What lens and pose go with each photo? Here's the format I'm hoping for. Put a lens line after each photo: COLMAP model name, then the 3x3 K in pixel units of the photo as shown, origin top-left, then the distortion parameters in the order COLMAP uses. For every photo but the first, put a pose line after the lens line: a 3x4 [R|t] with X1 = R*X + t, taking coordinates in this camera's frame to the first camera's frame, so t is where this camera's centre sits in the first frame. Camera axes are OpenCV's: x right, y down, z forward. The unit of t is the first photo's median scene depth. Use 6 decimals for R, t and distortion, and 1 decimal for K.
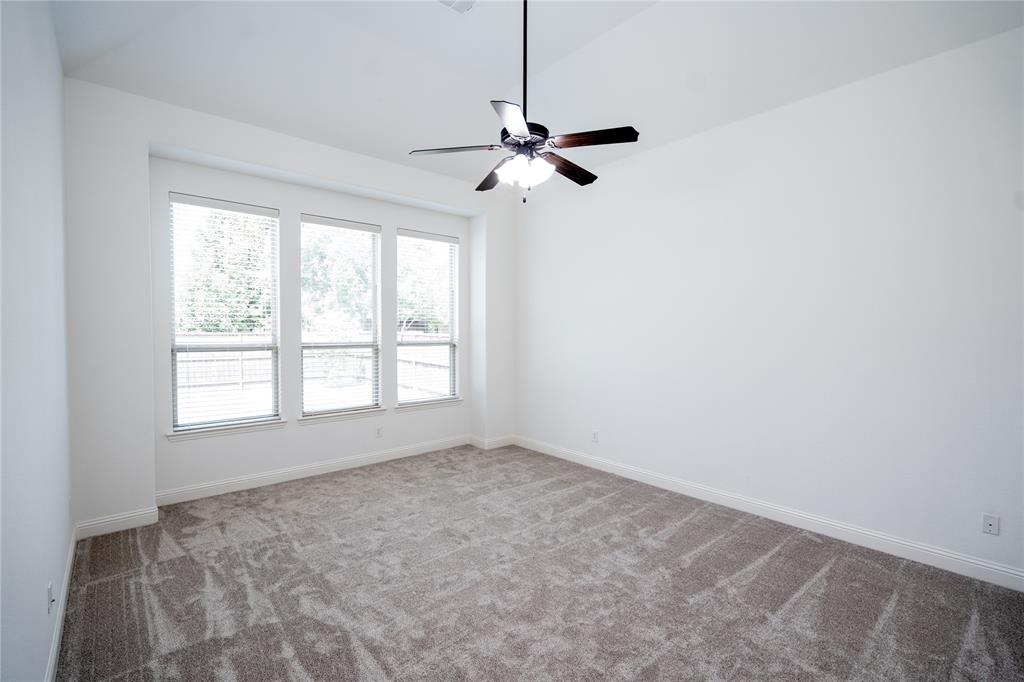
lens RADIAL K [[459.7, 0, 516.6], [0, 459.7, 341.6], [0, 0, 1]] dist [-0.002464, 0.001165]
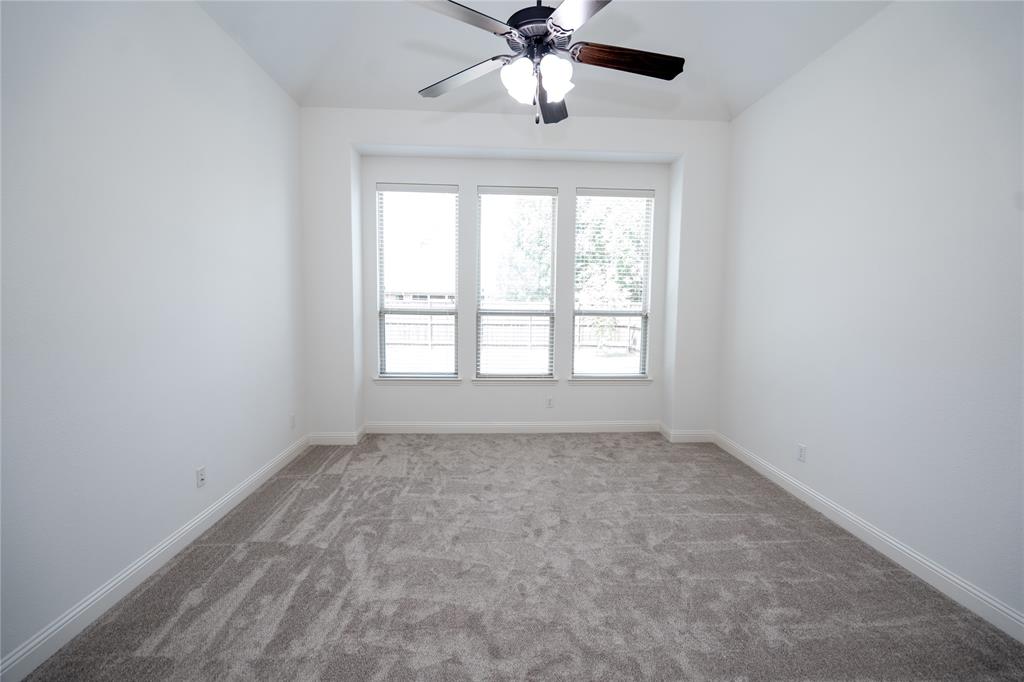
lens RADIAL K [[459.7, 0, 516.6], [0, 459.7, 341.6], [0, 0, 1]] dist [-0.002464, 0.001165]
pose [[0.783117, 0.063996, -0.618573, 0.303063], [-0.026710, 0.997234, 0.069356, 0.001441], [0.621300, -0.037792, 0.782661, 0.238658]]
